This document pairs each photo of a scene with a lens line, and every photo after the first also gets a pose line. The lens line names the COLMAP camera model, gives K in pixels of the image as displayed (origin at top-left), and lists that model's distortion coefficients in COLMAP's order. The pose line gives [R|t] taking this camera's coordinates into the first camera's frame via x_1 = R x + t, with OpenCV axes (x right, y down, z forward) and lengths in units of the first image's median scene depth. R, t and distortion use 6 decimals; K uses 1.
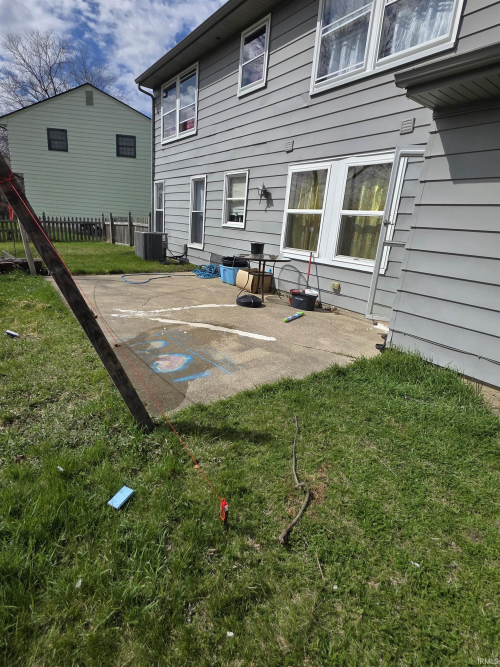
lens RADIAL K [[350.3, 0, 246.6], [0, 350.3, 331.1], [0, 0, 1]] dist [-0.003392, -0.000333]
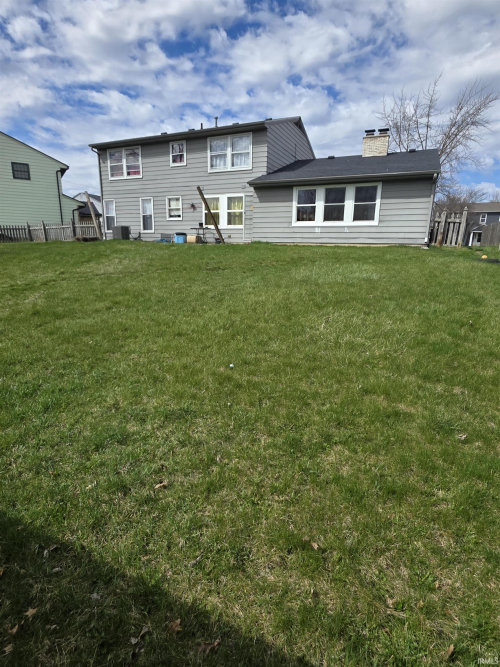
lens RADIAL K [[350.3, 0, 250.7], [0, 350.3, 336.5], [0, 0, 1]] dist [-0.003392, -0.000333]
pose [[0.851864, -0.184791, 0.490081, -0.927977], [0.196220, 0.980146, 0.028504, 0.514112], [-0.485618, 0.071882, 0.871211, -1.263101]]
